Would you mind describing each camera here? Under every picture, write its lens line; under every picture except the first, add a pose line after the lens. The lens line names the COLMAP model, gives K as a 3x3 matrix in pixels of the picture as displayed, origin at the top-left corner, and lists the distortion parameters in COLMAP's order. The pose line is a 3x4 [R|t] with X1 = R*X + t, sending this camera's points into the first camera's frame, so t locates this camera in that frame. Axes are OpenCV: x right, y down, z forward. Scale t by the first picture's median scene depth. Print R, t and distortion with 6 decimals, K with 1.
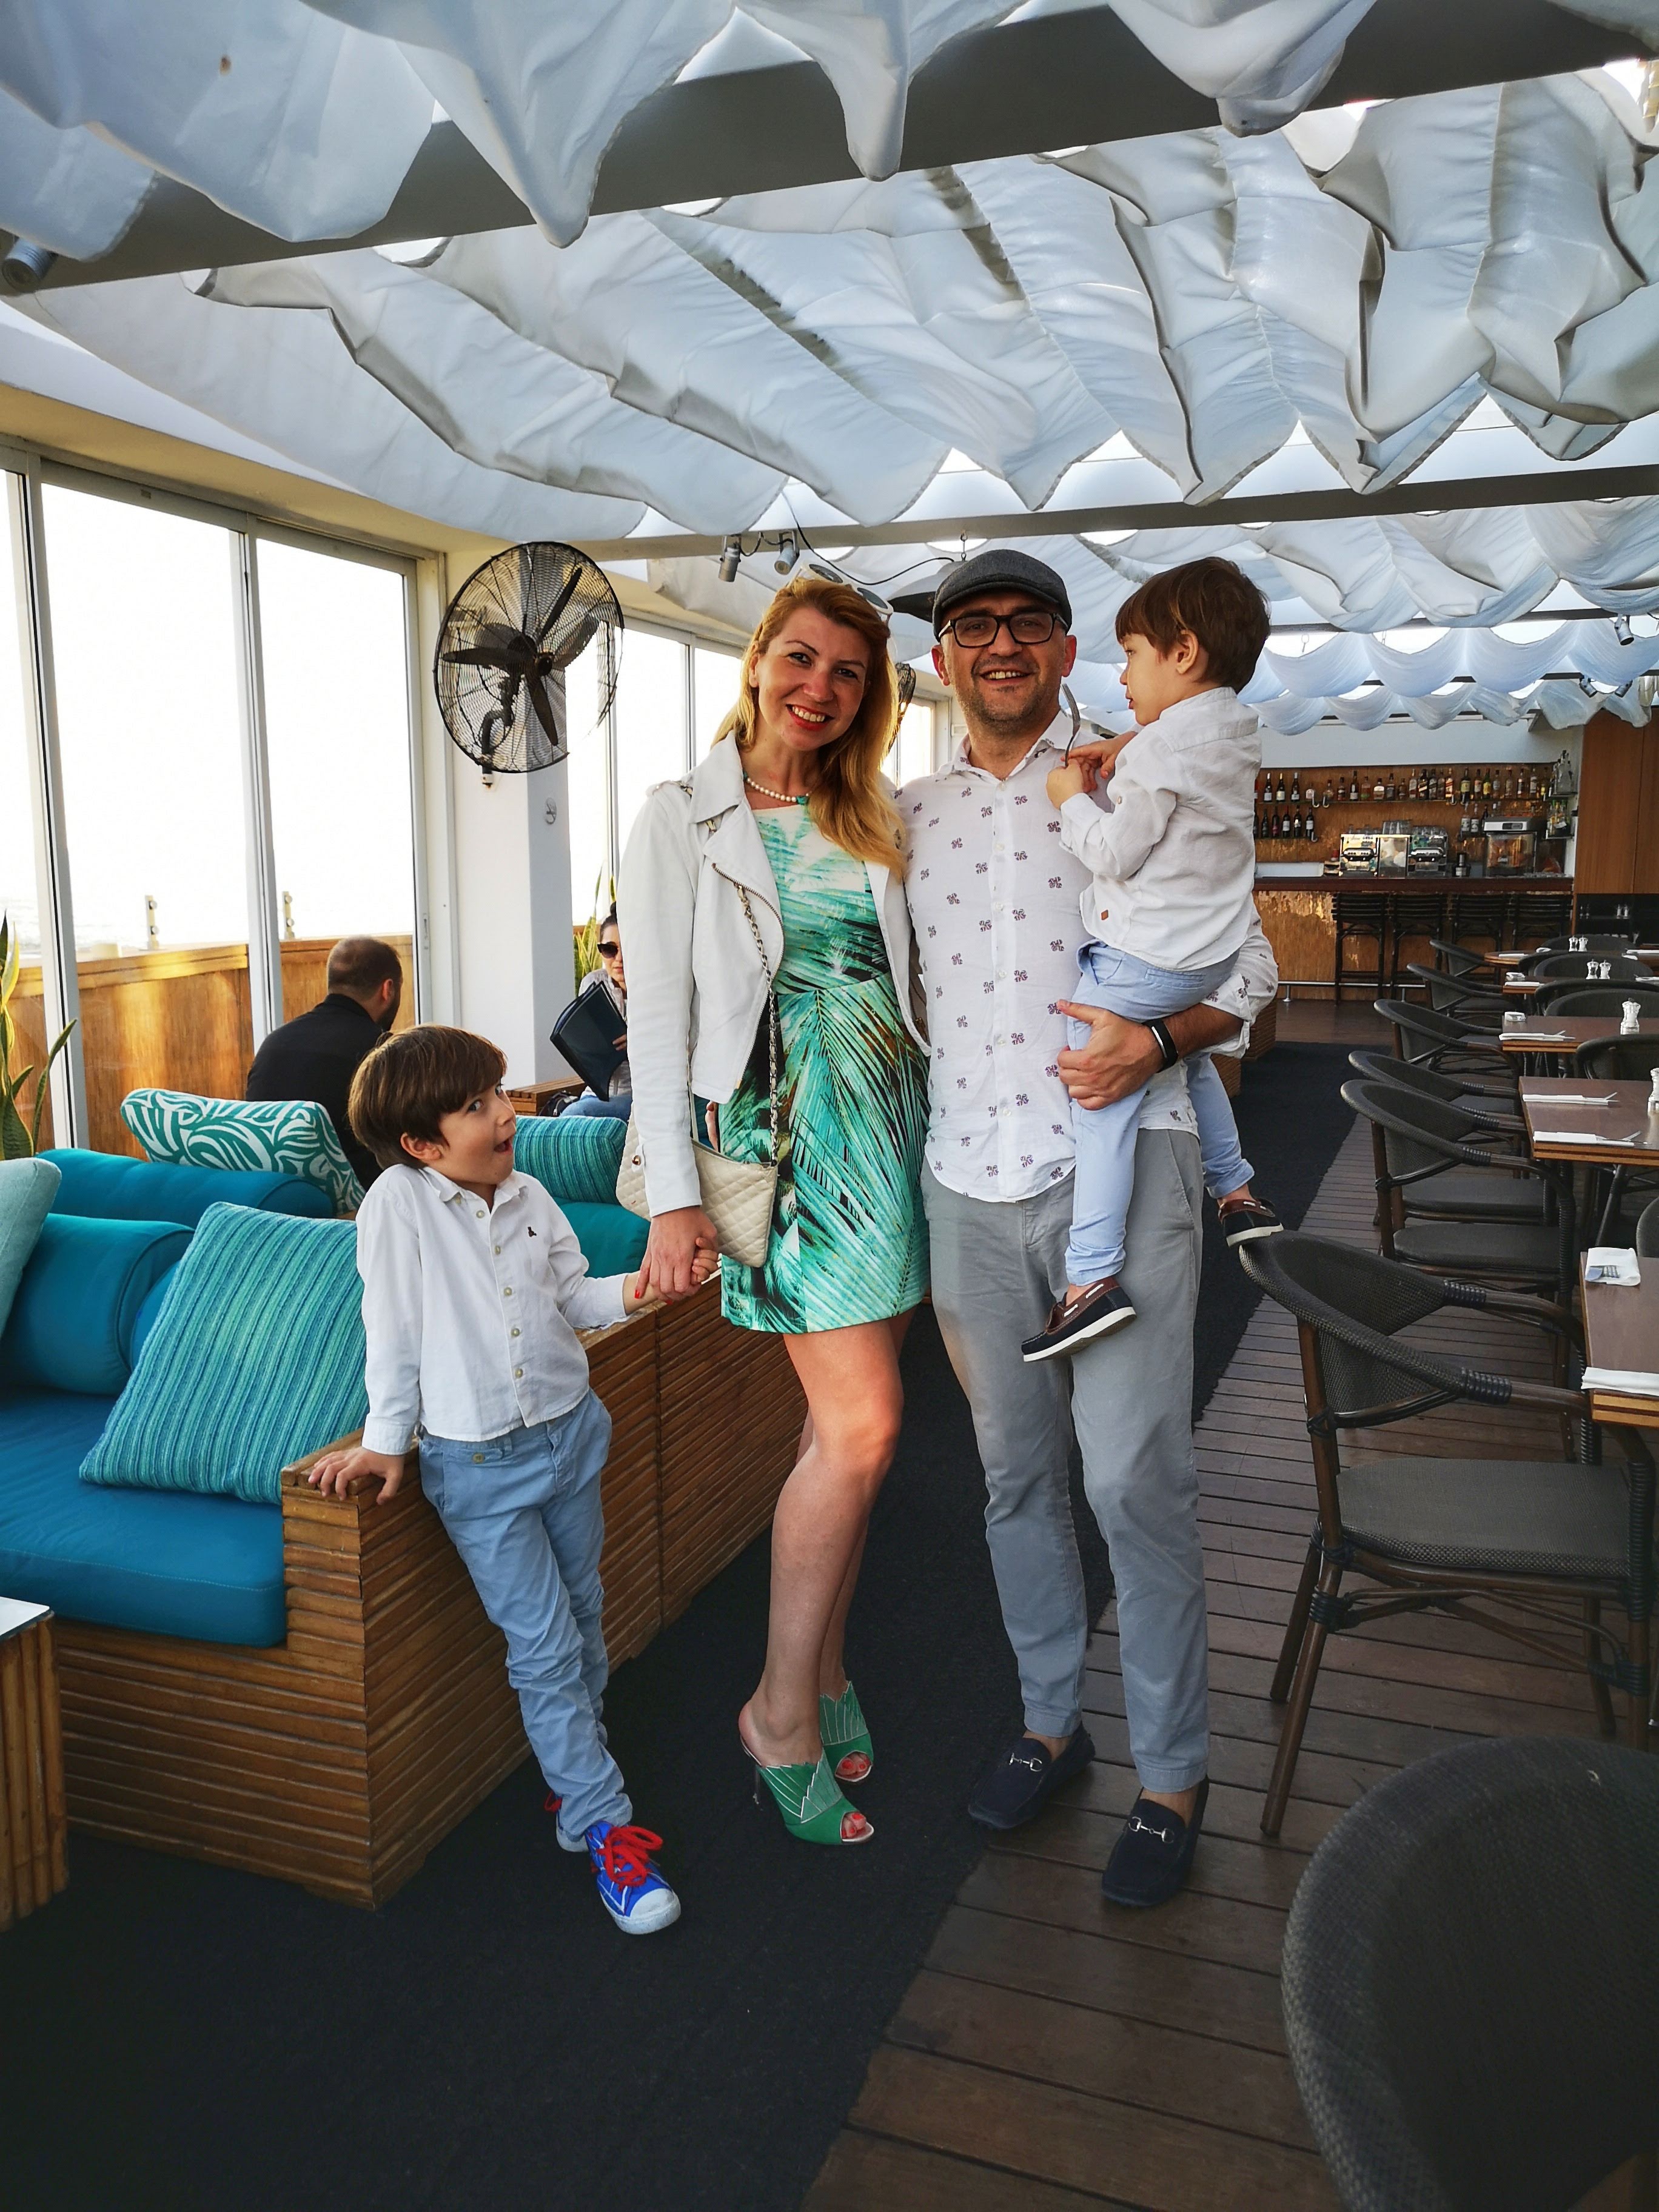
lens RADIAL K [[1737.4, 0, 829.2], [0, 1737.4, 1104.3], [0, 0, 1]] dist [0.045469, -0.006527]
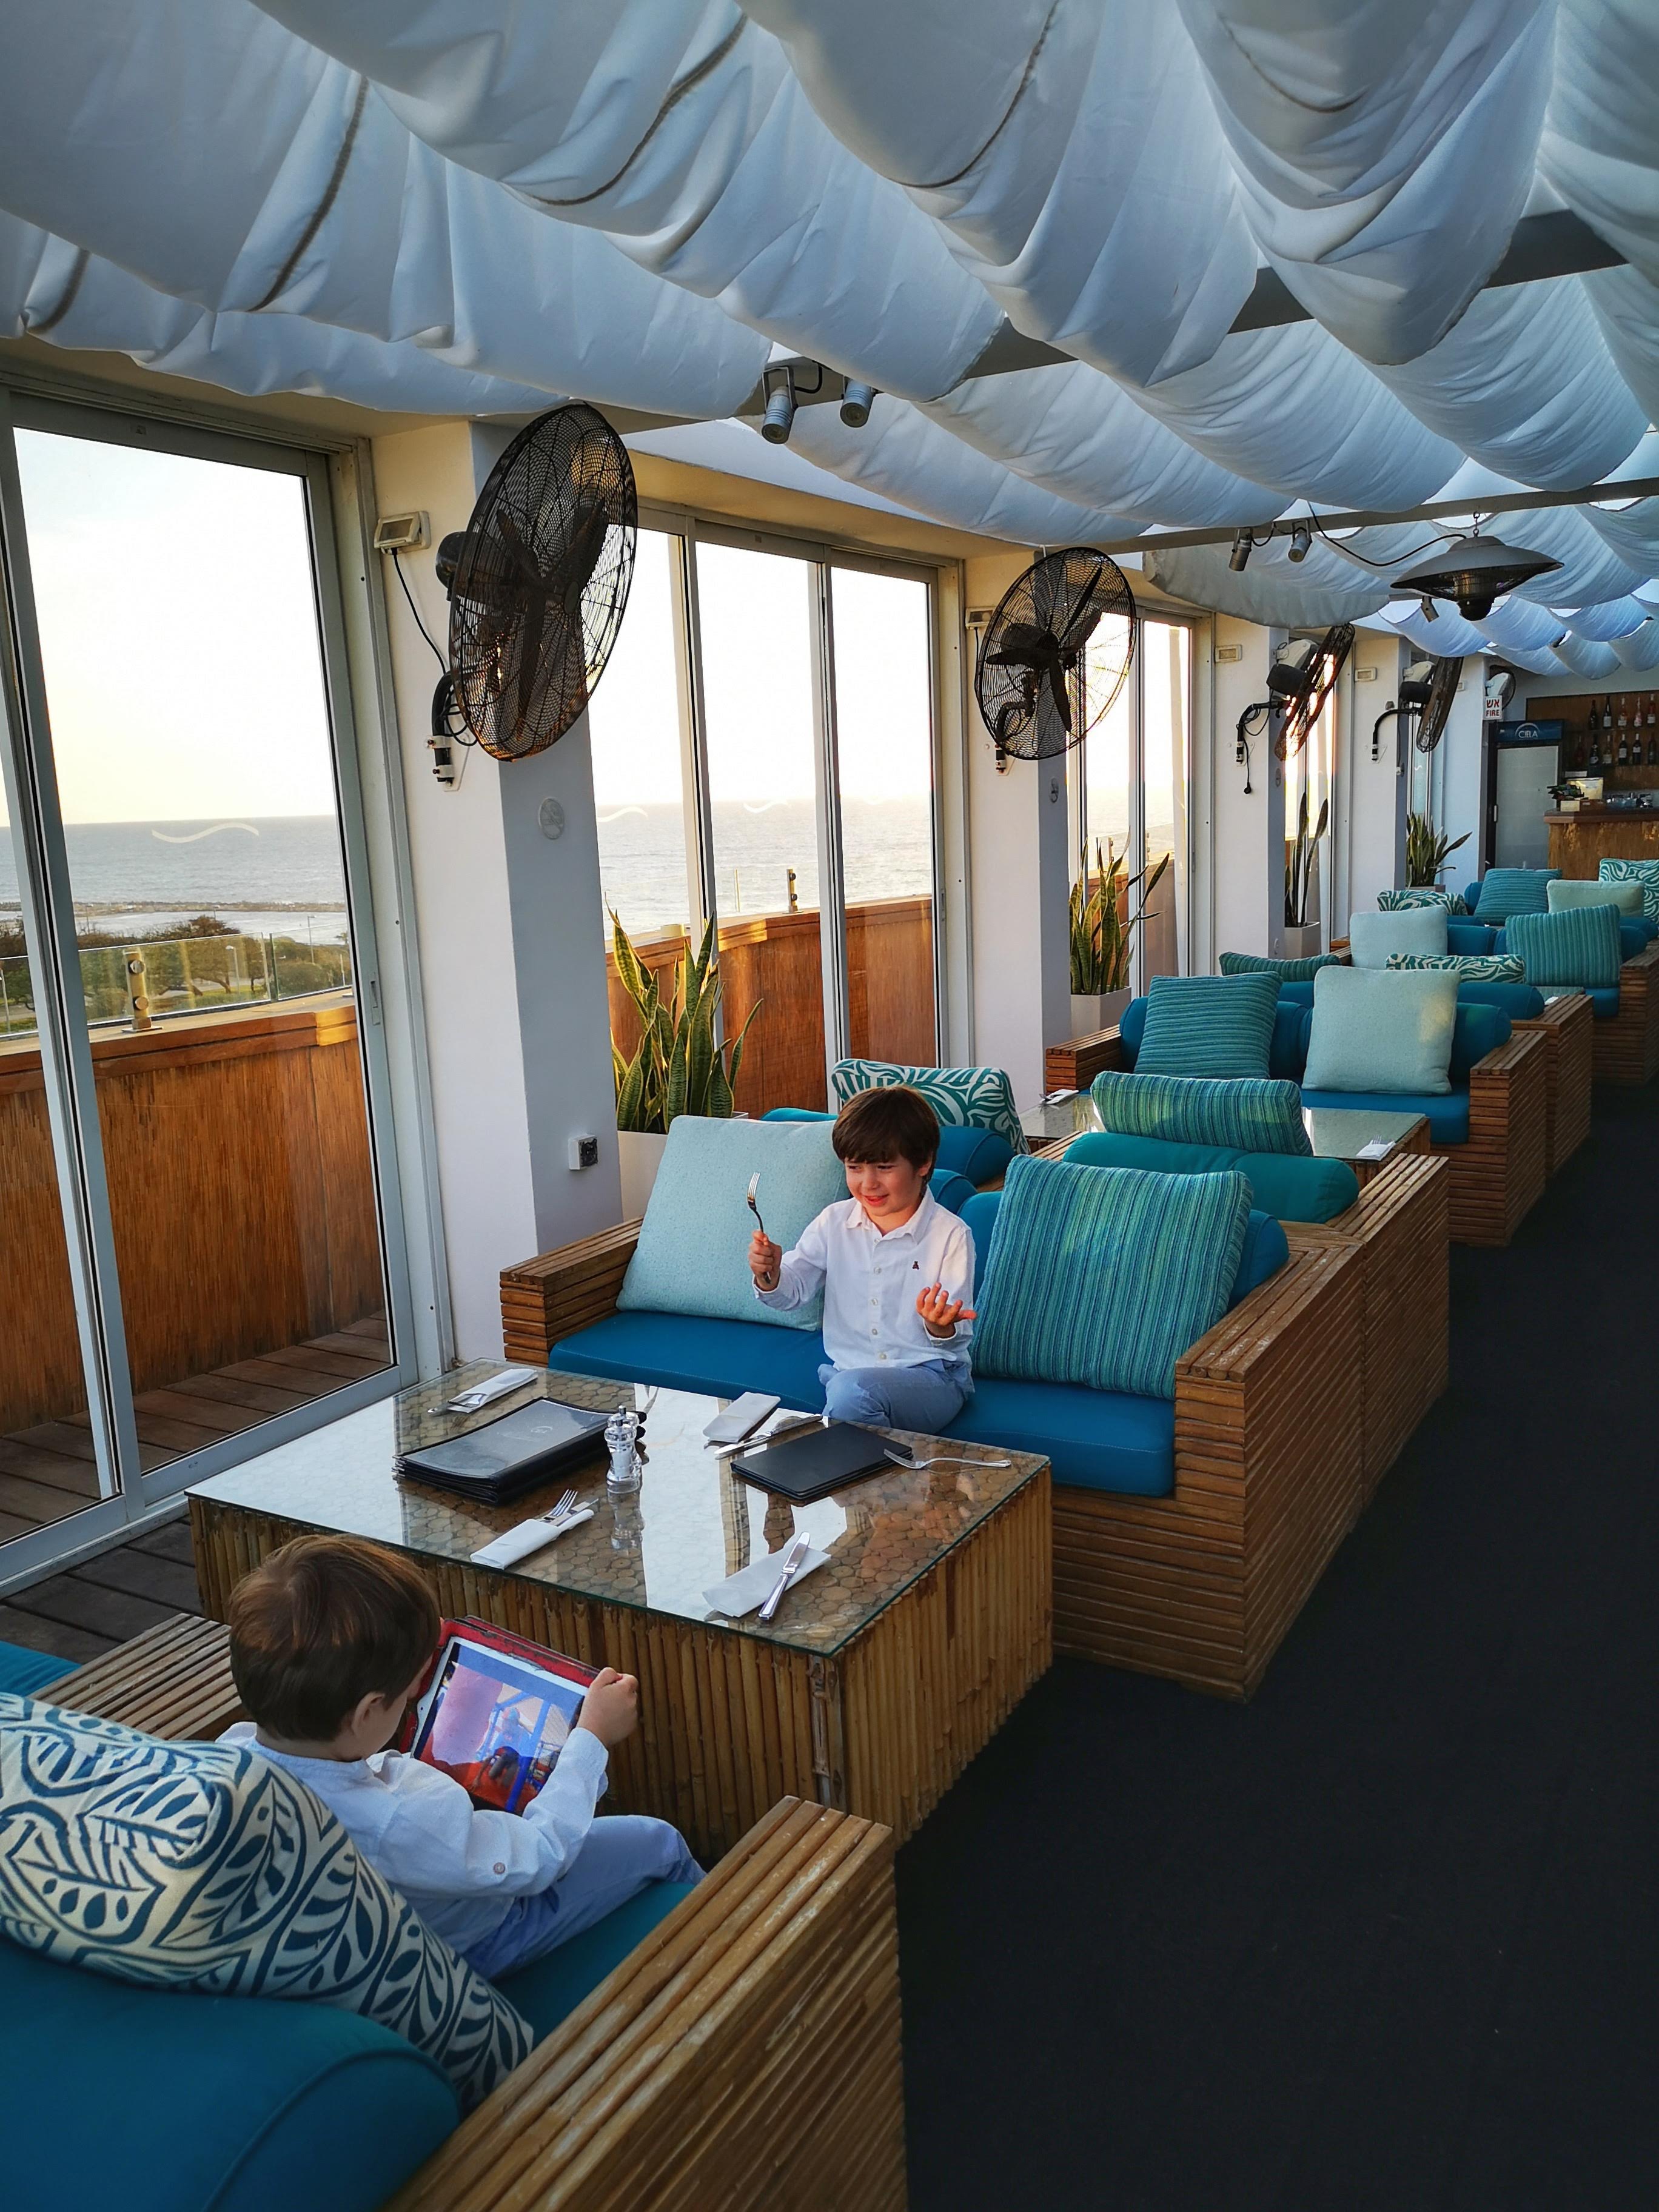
lens RADIAL K [[1737.4, 0, 831.0], [0, 1737.4, 1109.7], [0, 0, 1]] dist [0.045469, -0.006527]
pose [[0.985735, -0.010853, -0.167956, -0.209763], [0.016788, 0.999282, 0.033962, -0.015146], [0.167467, -0.036298, 0.985209, -0.184778]]
